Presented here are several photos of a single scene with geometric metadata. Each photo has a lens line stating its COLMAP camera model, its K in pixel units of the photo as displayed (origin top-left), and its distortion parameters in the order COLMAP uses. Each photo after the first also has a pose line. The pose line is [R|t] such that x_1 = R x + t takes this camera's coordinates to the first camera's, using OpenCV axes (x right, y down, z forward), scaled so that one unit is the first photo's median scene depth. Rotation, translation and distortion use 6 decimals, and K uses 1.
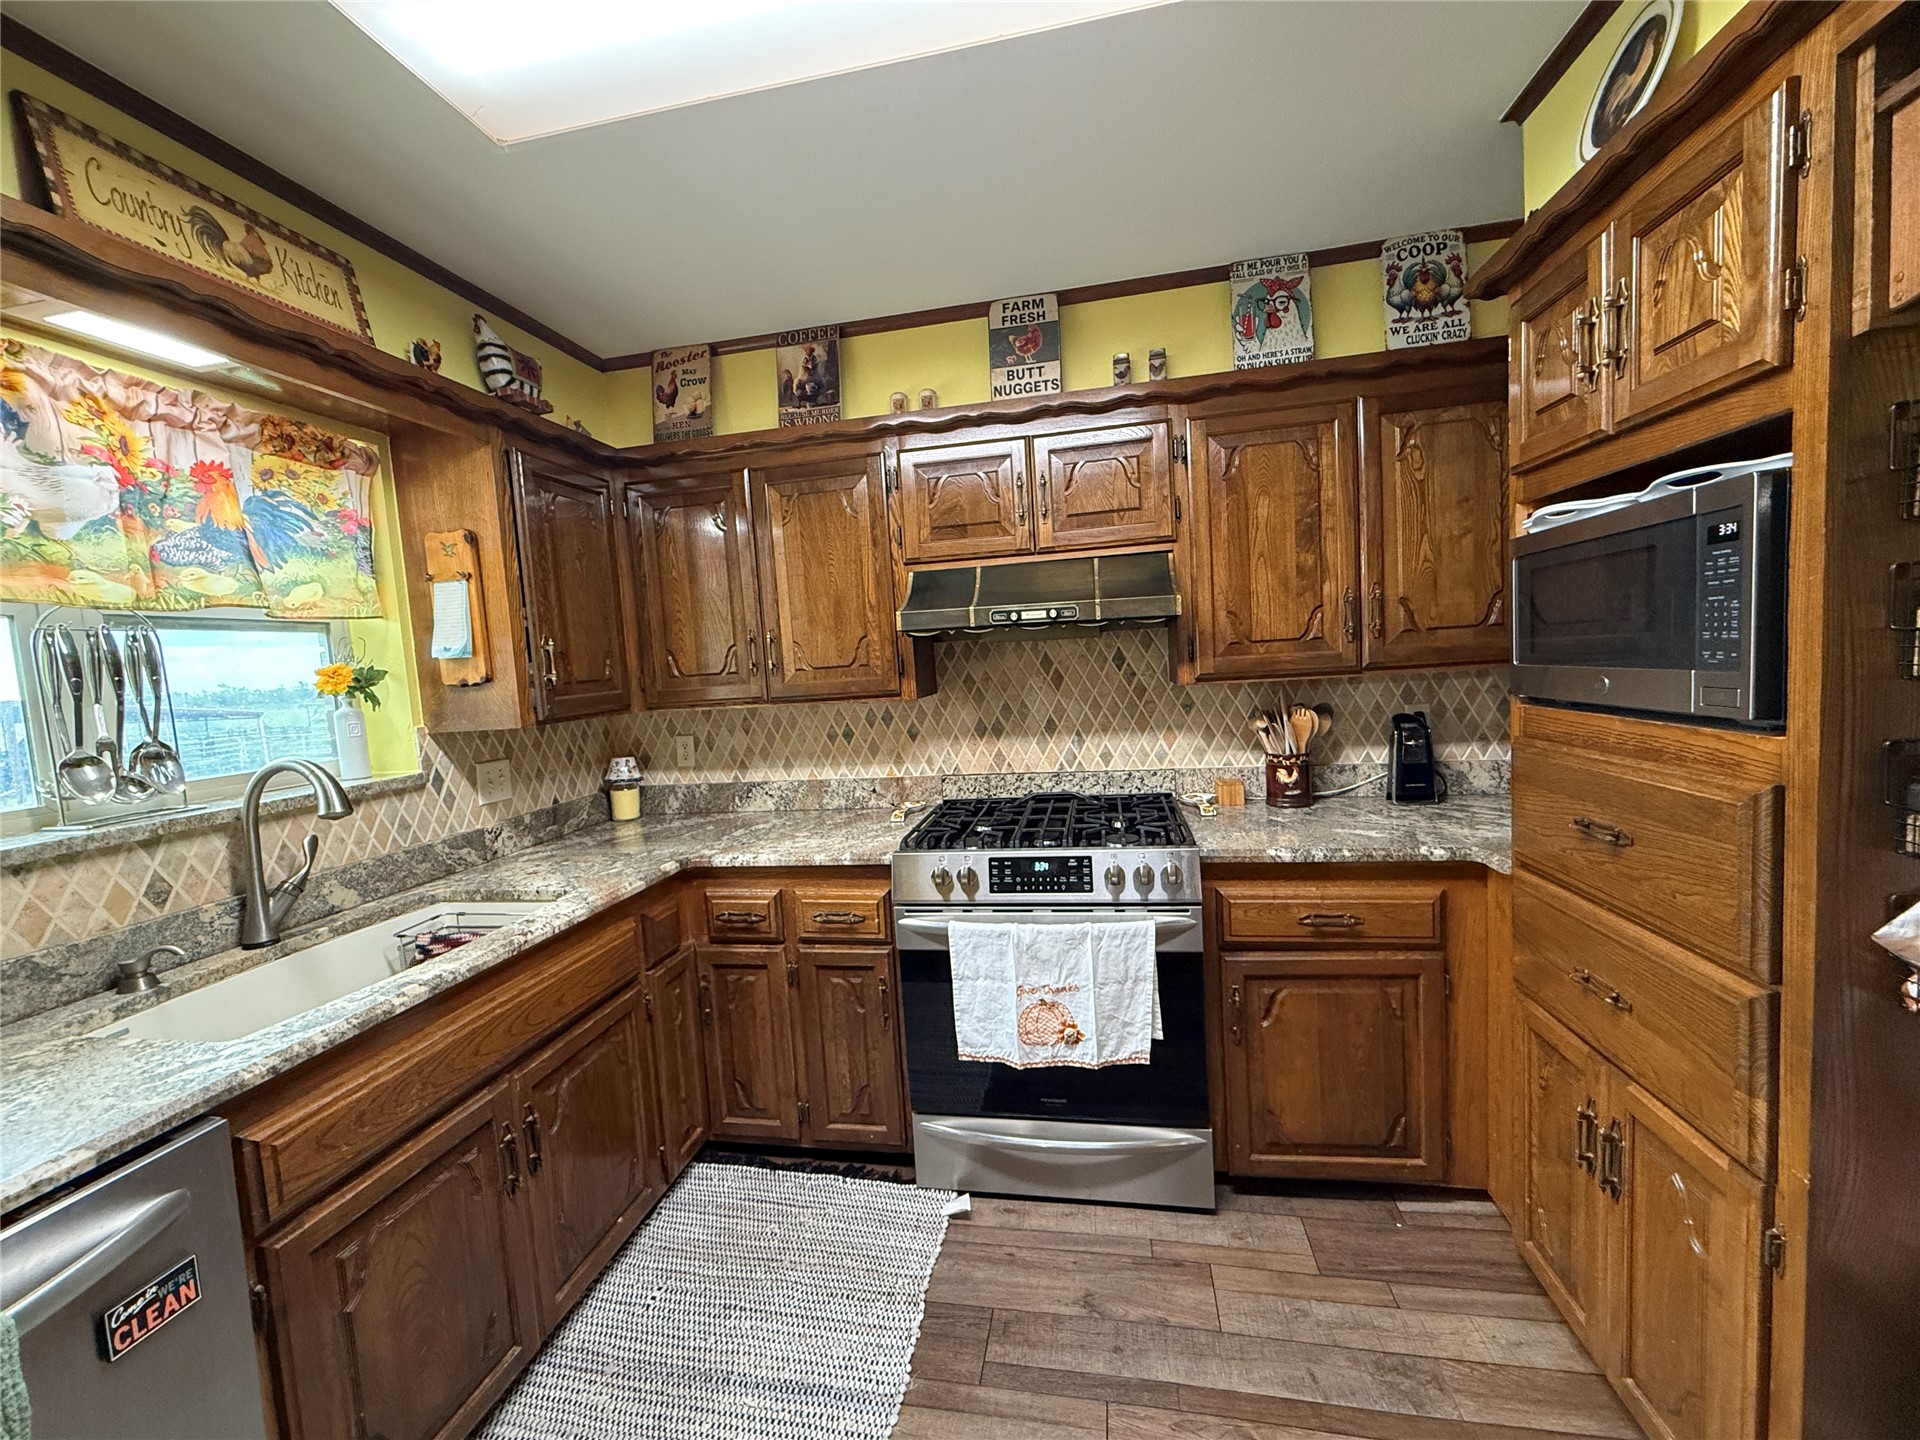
lens RADIAL K [[766.2, 0, 956.9], [0, 766.2, 719.0], [0, 0, 1]] dist [-0.000524, 0.000040]
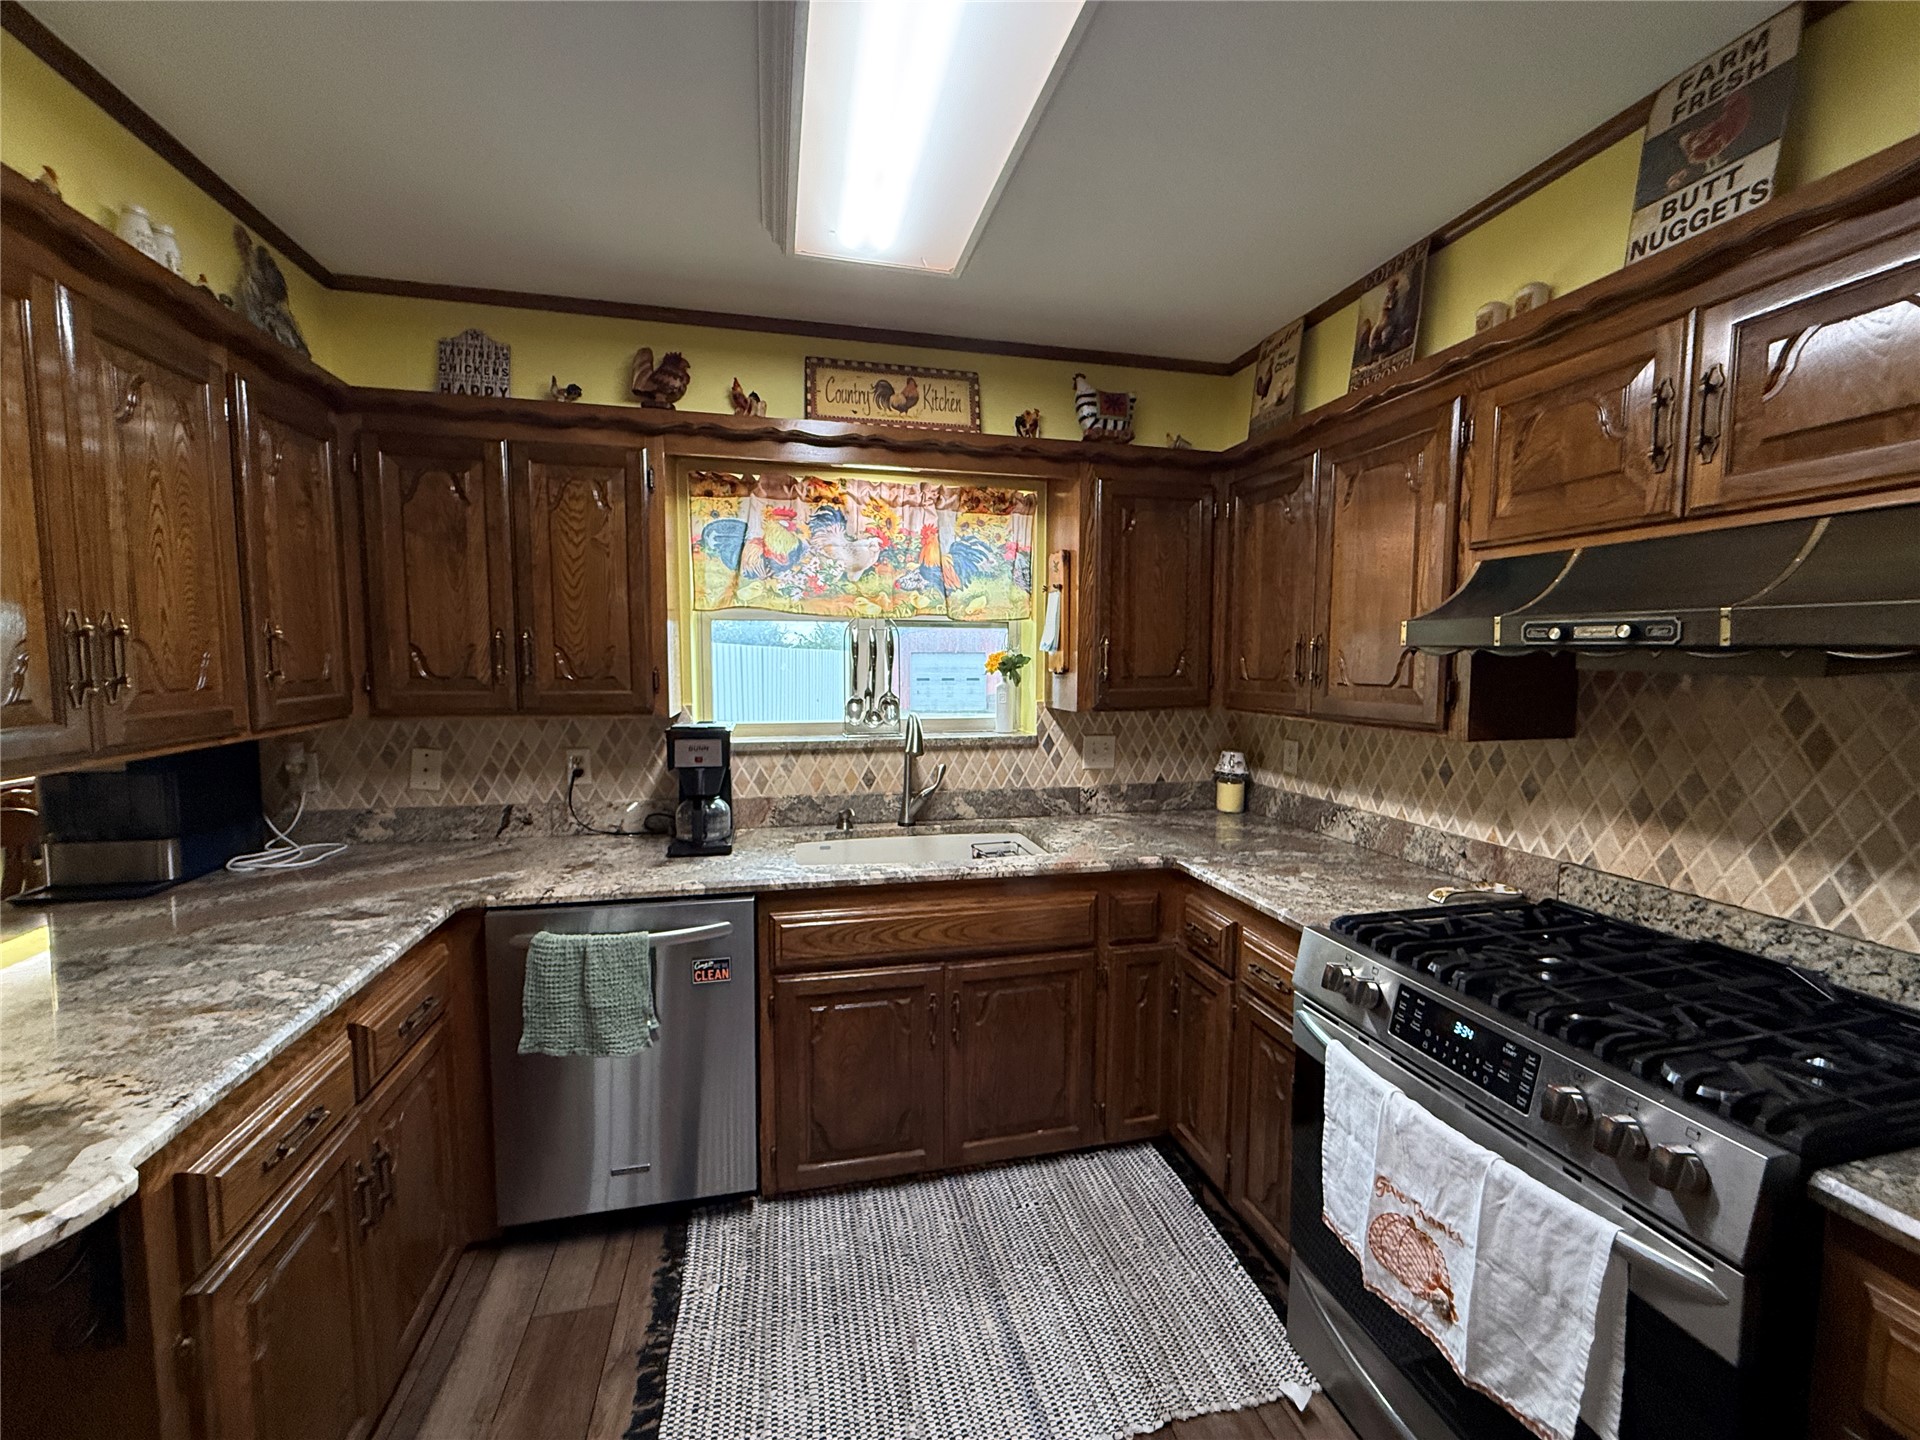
lens RADIAL K [[766.2, 0, 956.9], [0, 766.2, 719.0], [0, 0, 1]] dist [-0.000524, 0.000040]
pose [[0.411121, 0.135495, -0.901455, 0.437437], [-0.101654, 0.989538, 0.102374, -0.079826], [0.905895, 0.049548, 0.420594, 0.308889]]
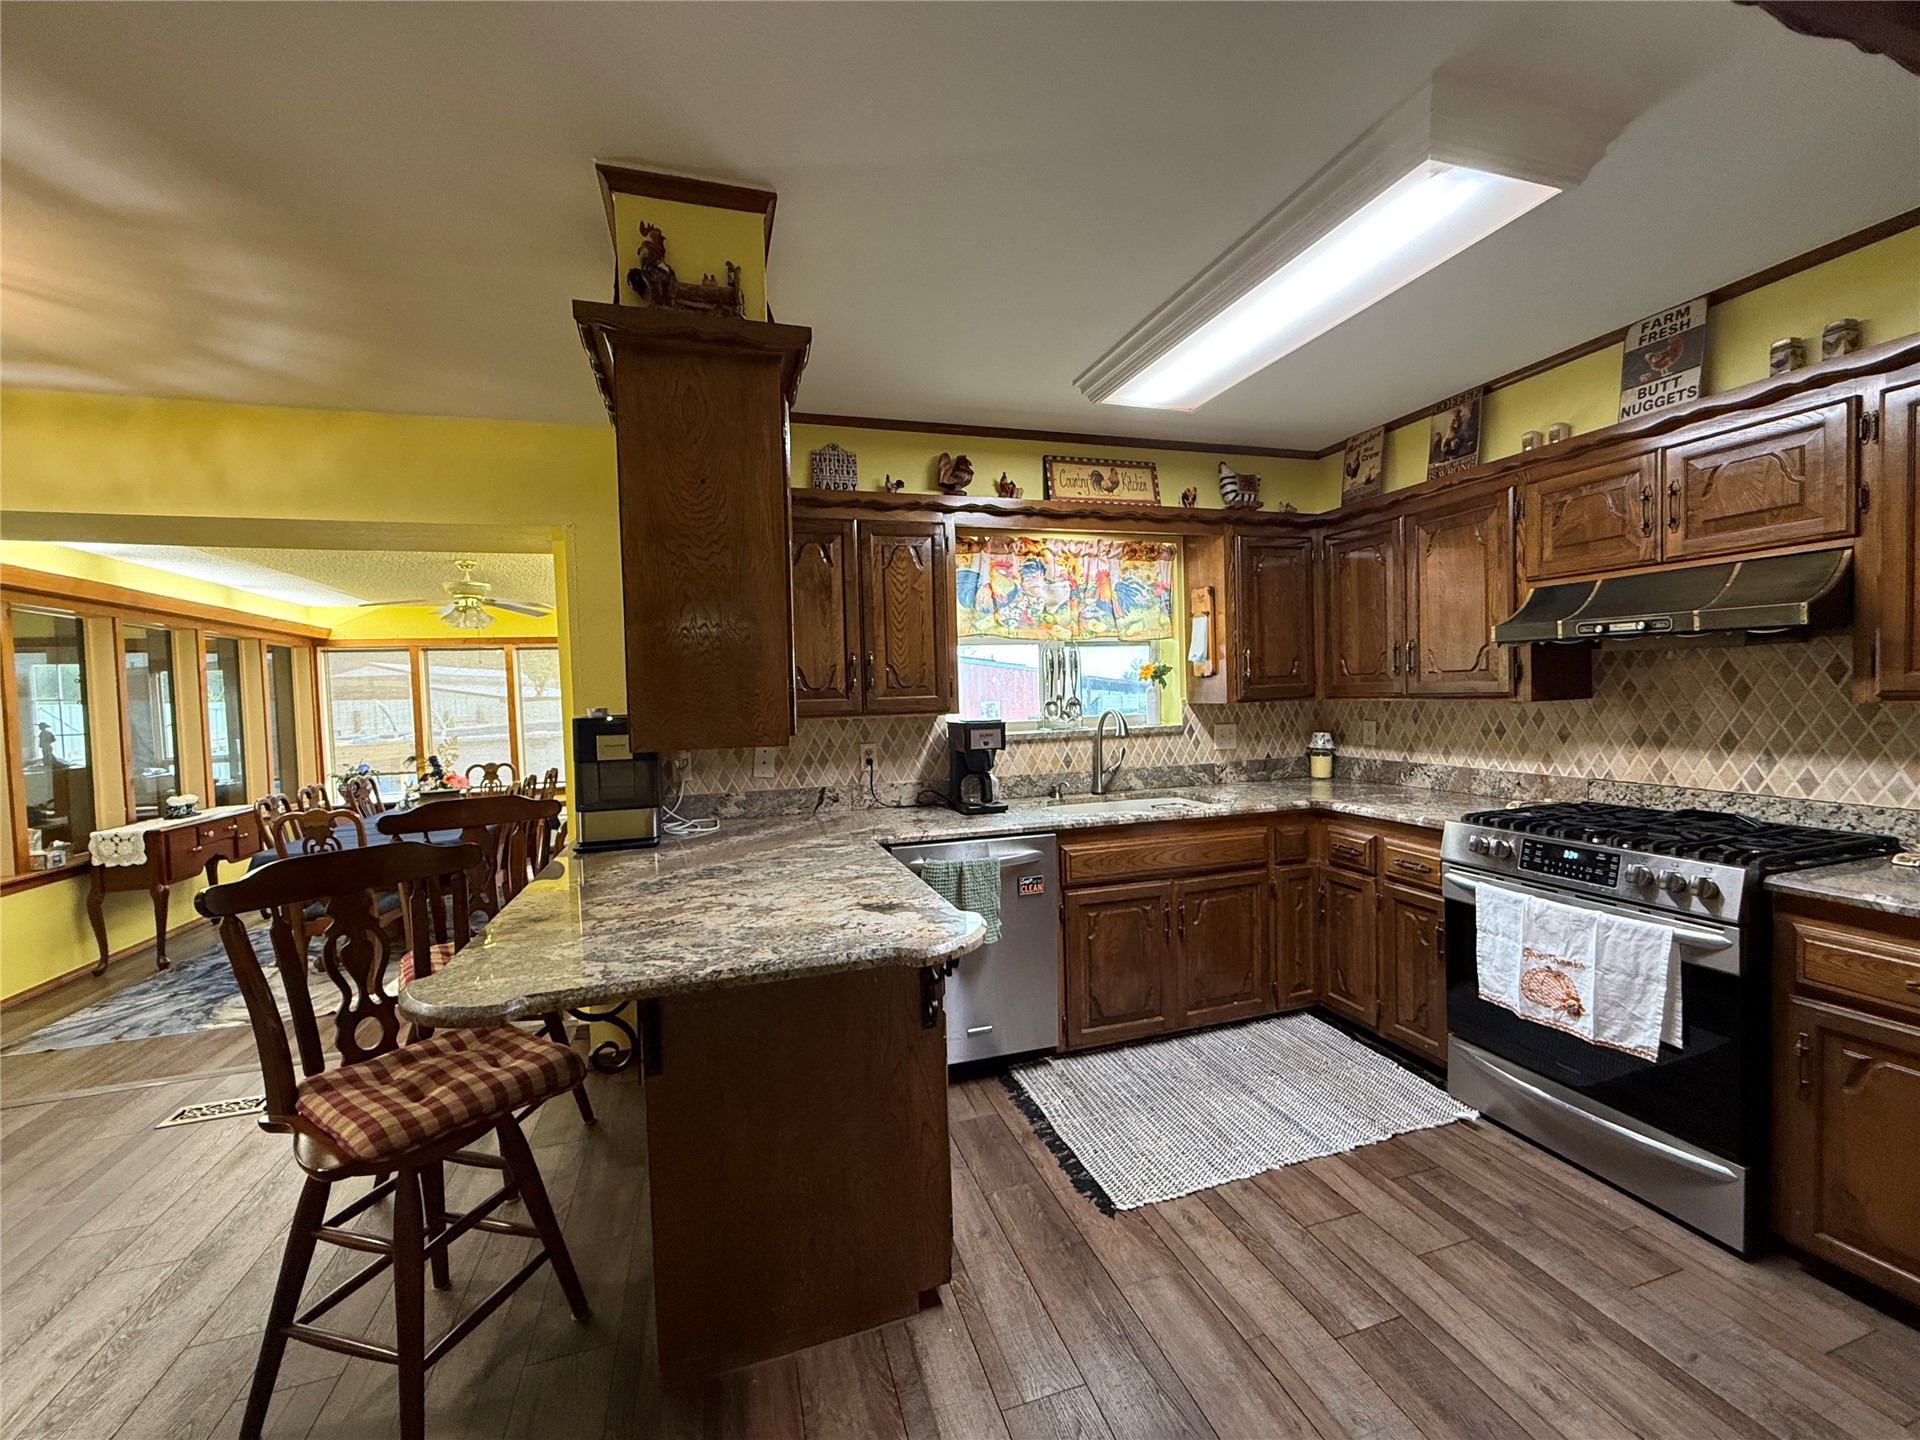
lens RADIAL K [[766.2, 0, 956.9], [0, 766.2, 719.0], [0, 0, 1]] dist [-0.000524, 0.000040]
pose [[0.477891, 0.080256, -0.874745, 0.592486], [-0.068473, 0.996191, 0.053990, -0.003993], [0.875746, 0.034095, 0.481567, -0.304519]]
